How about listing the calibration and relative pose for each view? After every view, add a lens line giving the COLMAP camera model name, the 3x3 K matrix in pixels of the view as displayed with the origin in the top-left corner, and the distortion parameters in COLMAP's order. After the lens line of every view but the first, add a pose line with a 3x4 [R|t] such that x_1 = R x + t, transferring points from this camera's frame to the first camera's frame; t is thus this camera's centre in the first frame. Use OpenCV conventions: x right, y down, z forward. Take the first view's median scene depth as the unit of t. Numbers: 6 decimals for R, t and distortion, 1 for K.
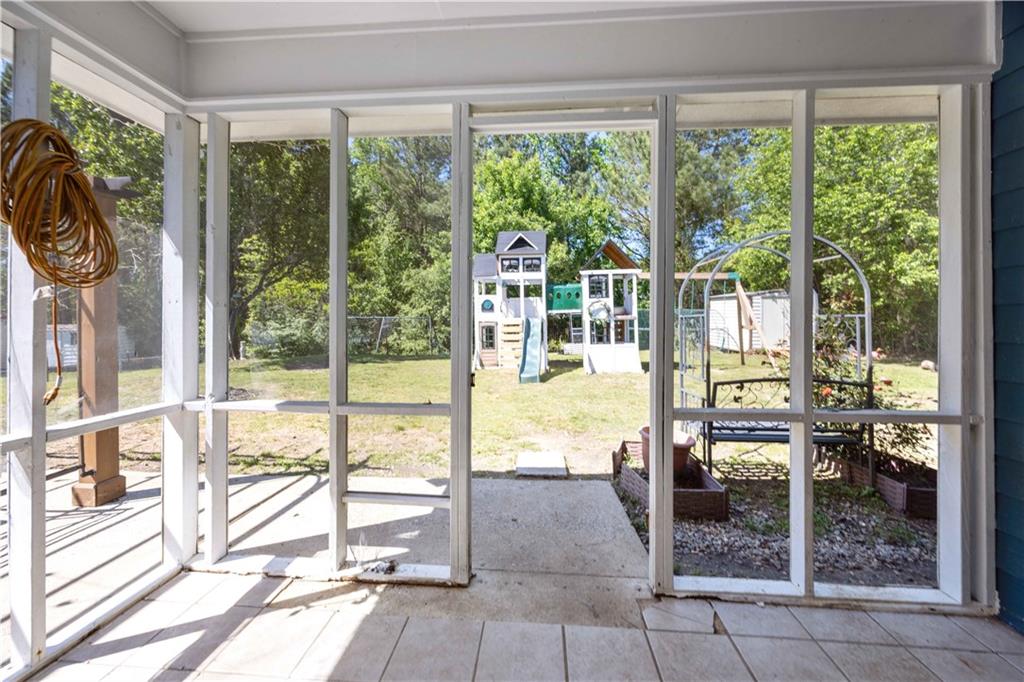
lens RADIAL K [[396.4, 0, 508.1], [0, 396.4, 314.7], [0, 0, 1]] dist [-0.002481, -0.000244]
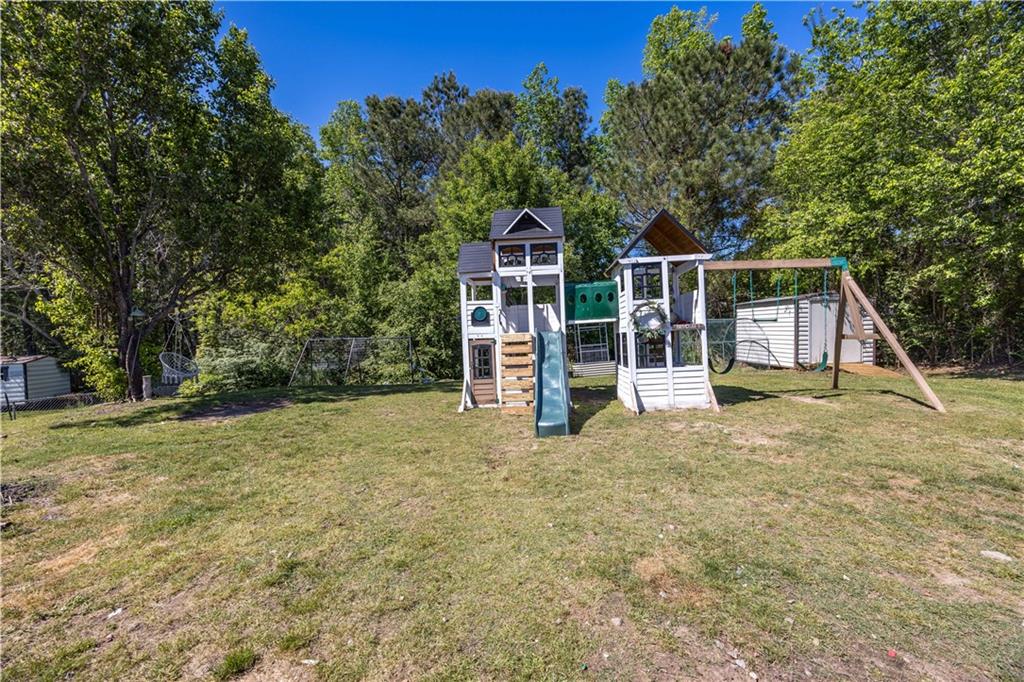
lens RADIAL K [[396.4, 0, 514.7], [0, 396.4, 337.2], [0, 0, 1]] dist [-0.002481, -0.000244]
pose [[0.998843, -0.027522, 0.039426, -0.020396], [0.027115, 0.999574, 0.010828, 0.008360], [-0.039707, -0.009746, 0.999164, 0.315079]]
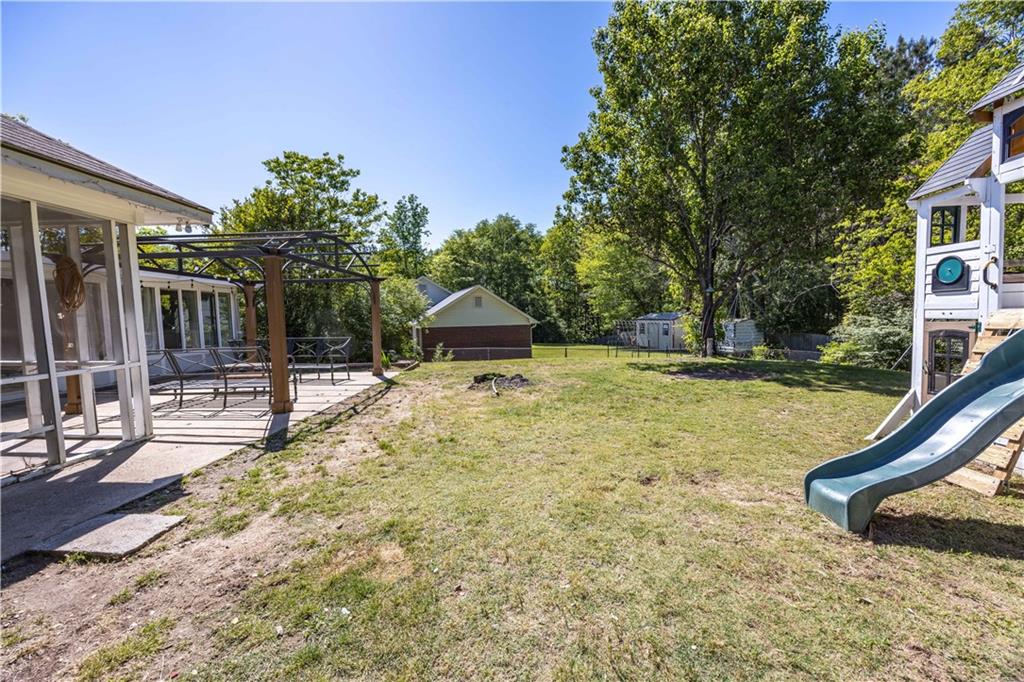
lens RADIAL K [[396.4, 0, 516.0], [0, 396.4, 346.4], [0, 0, 1]] dist [-0.002481, -0.000244]
pose [[0.062120, 0.074542, -0.995281, 0.277665], [0.022121, 0.996859, 0.076041, 0.006027], [0.997824, -0.026740, 0.060276, 0.594406]]
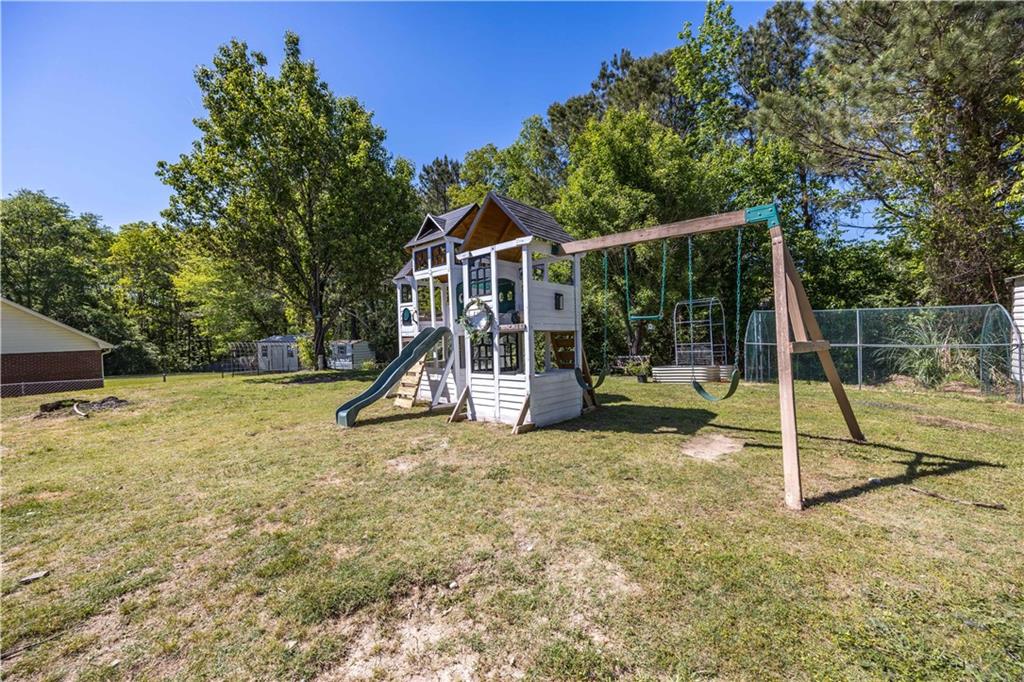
lens RADIAL K [[396.4, 0, 509.1], [0, 396.4, 340.3], [0, 0, 1]] dist [-0.002481, -0.000244]
pose [[0.794190, -0.002101, -0.607666, 0.575885], [0.020107, 0.999537, 0.022822, 0.010652], [0.607337, -0.030343, 0.793865, 0.507700]]
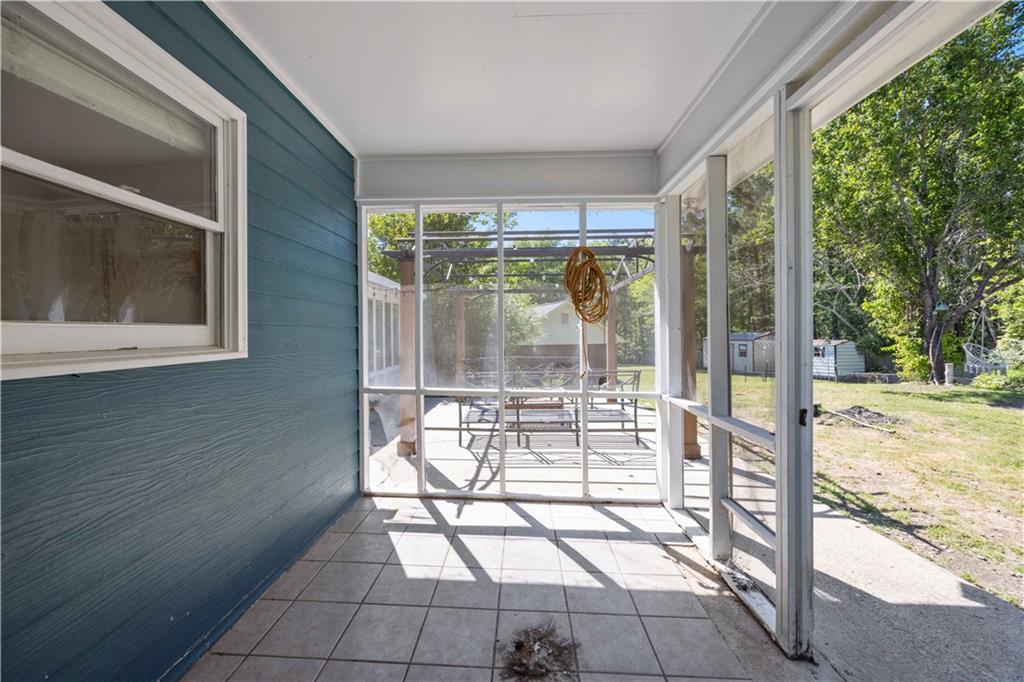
lens RADIAL K [[396.4, 0, 507.1], [0, 396.4, 333.8], [0, 0, 1]] dist [-0.002481, -0.000244]
pose [[0.047401, -0.002517, -0.998873, 0.130725], [0.010079, 0.999947, -0.002042, -0.001527], [0.998825, -0.009971, 0.047424, 0.067478]]
